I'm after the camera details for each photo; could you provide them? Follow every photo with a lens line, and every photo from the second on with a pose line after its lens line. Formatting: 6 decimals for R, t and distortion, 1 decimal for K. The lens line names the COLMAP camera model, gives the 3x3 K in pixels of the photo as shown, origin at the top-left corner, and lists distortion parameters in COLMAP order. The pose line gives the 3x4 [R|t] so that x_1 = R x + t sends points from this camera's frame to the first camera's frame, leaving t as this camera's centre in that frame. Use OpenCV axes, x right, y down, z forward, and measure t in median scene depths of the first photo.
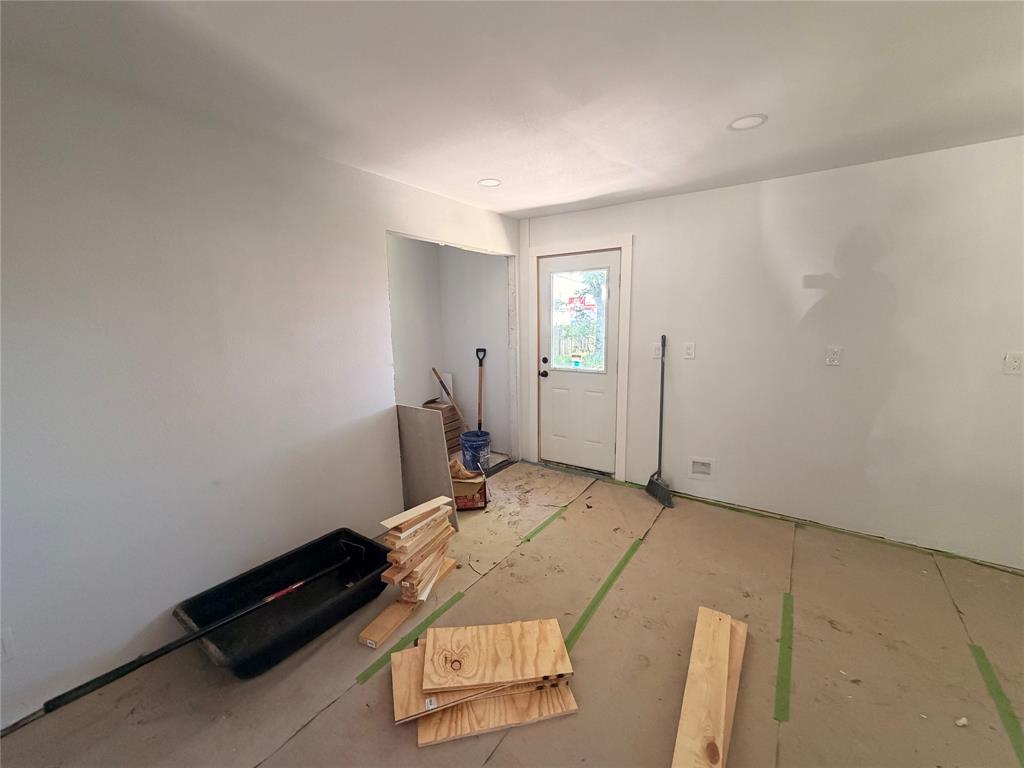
lens RADIAL K [[410.1, 0, 507.0], [0, 410.1, 382.5], [0, 0, 1]] dist [0.000969, -0.000577]
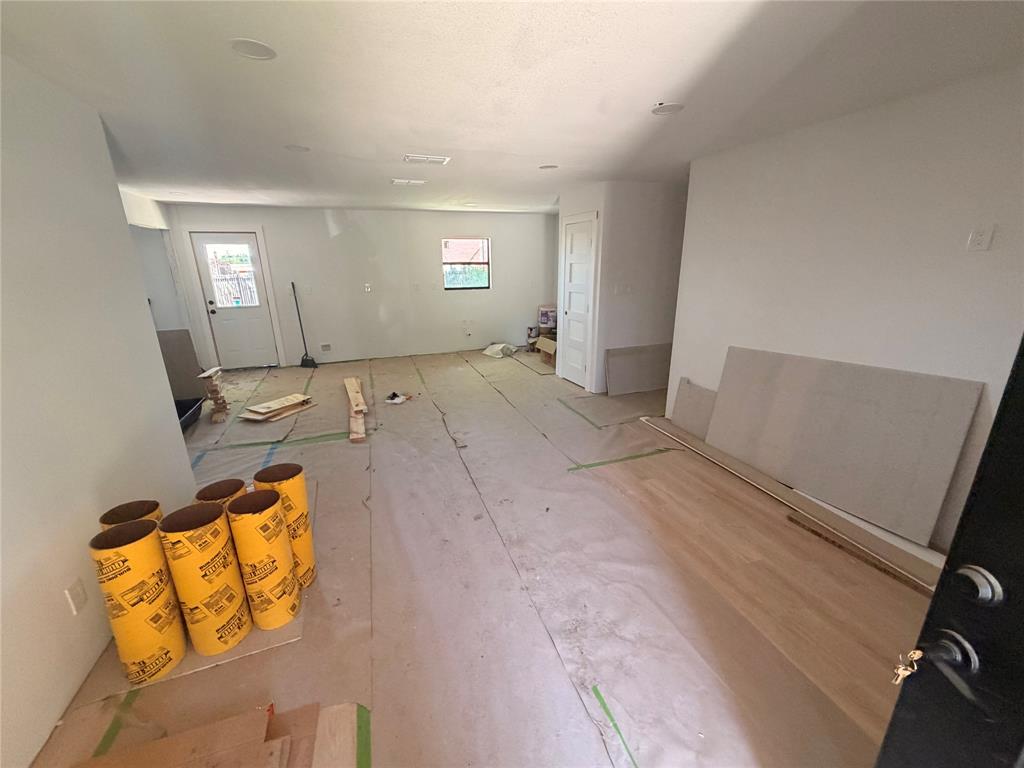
lens RADIAL K [[410.1, 0, 509.9], [0, 410.1, 387.2], [0, 0, 1]] dist [0.000969, -0.000577]
pose [[0.565966, -0.244983, 0.787188, -0.582370], [0.148936, 0.969502, 0.194640, 0.124408], [-0.810864, 0.007082, 0.585192, -0.817798]]
